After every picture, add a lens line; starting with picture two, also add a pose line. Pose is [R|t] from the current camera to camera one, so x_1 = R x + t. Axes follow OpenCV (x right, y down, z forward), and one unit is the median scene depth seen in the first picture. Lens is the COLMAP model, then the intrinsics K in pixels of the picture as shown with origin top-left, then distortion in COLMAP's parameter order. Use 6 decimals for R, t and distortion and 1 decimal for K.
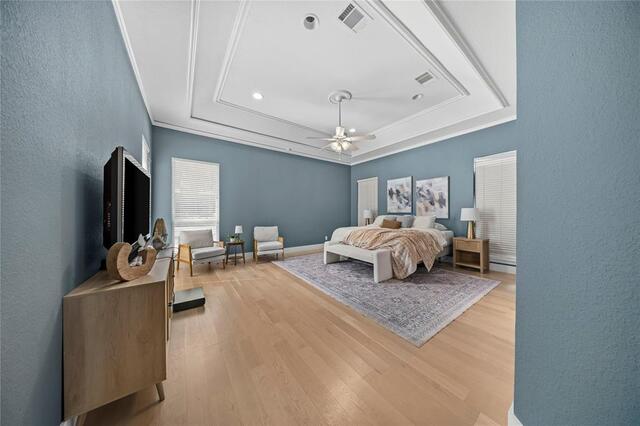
lens RADIAL K [[192.0, 0, 319.6], [0, 192.0, 219.0], [0, 0, 1]] dist [-0.000004, -0.000045]
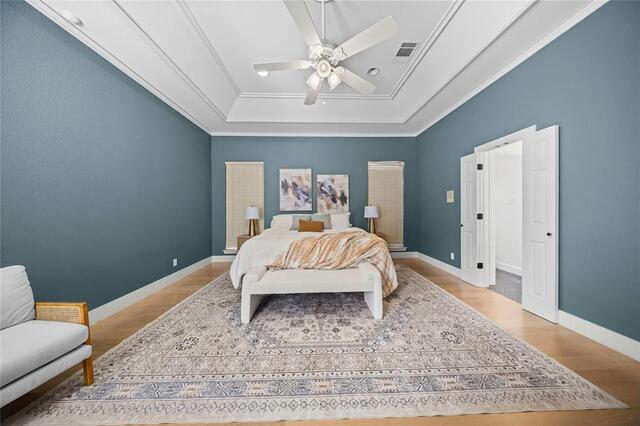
lens RADIAL K [[190.0, 0, 323.4], [0, 190.0, 209.9], [0, 0, 1]] dist [-0.000385, -0.000102]
pose [[0.548899, -0.004937, 0.835874, -0.229107], [0.036542, 0.999168, -0.018095, -0.021090], [-0.835090, 0.040477, 0.548623, 0.542604]]
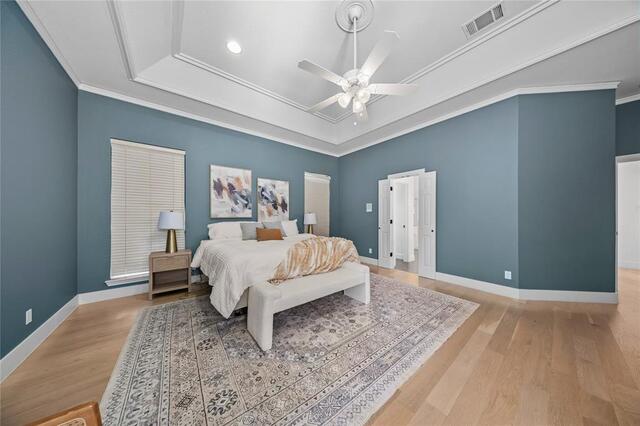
lens RADIAL K [[190.3, 0, 326.2], [0, 190.3, 217.0], [0, 0, 1]] dist [-0.000468, -0.000138]
pose [[-0.062322, -0.003624, 0.998050, -0.336707], [0.034932, 0.999373, 0.005810, -0.031879], [-0.997445, 0.035226, -0.062156, 0.830876]]
